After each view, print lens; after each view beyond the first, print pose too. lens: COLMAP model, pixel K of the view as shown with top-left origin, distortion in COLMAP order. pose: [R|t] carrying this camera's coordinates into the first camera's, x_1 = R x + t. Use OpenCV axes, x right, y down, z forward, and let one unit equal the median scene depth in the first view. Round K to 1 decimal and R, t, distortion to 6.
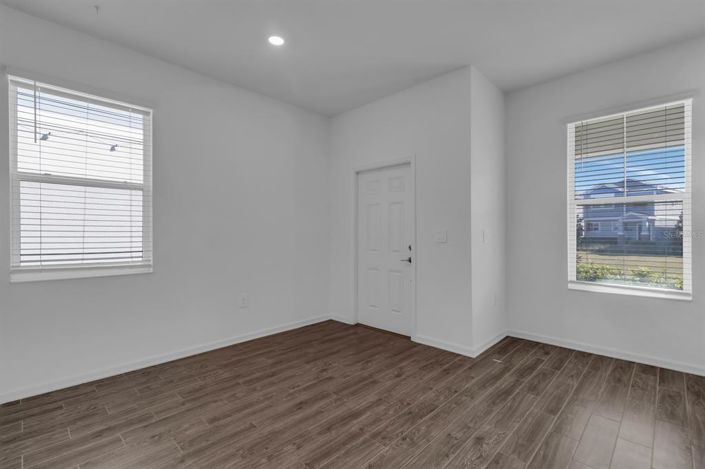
lens RADIAL K [[335.1, 0, 352.5], [0, 335.1, 233.7], [0, 0, 1]] dist [-0.000872, -0.000041]
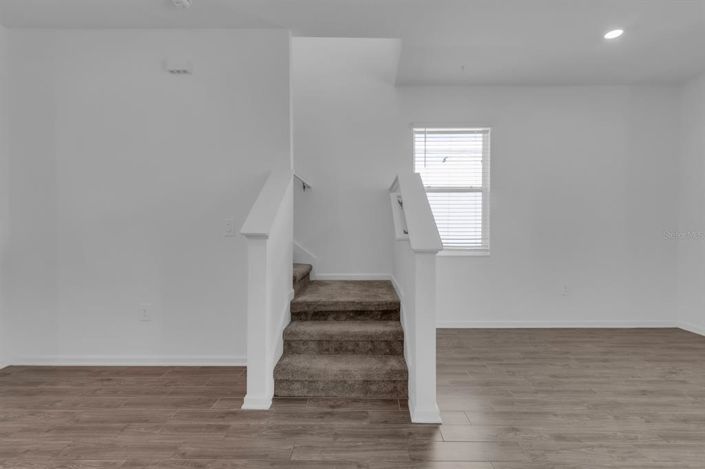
lens RADIAL K [[335.1, 0, 357.6], [0, 335.1, 232.0], [0, 0, 1]] dist [-0.000872, -0.000041]
pose [[0.688392, 0.011148, -0.725253, -0.021593], [-0.000343, 0.999887, 0.015043, 0.007672], [0.725339, -0.010107, 0.688318, -0.312290]]
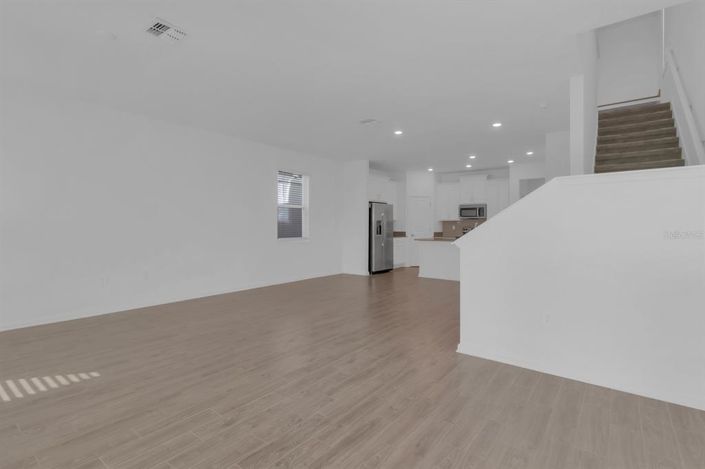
lens RADIAL K [[335.1, 0, 352.5], [0, 335.1, 231.8], [0, 0, 1]] dist [-0.000872, -0.000041]
pose [[-0.993926, -0.000726, -0.110045, 0.082225], [-0.001877, 0.999945, 0.010358, -0.004815], [0.110032, 0.010502, -0.993873, 1.636050]]
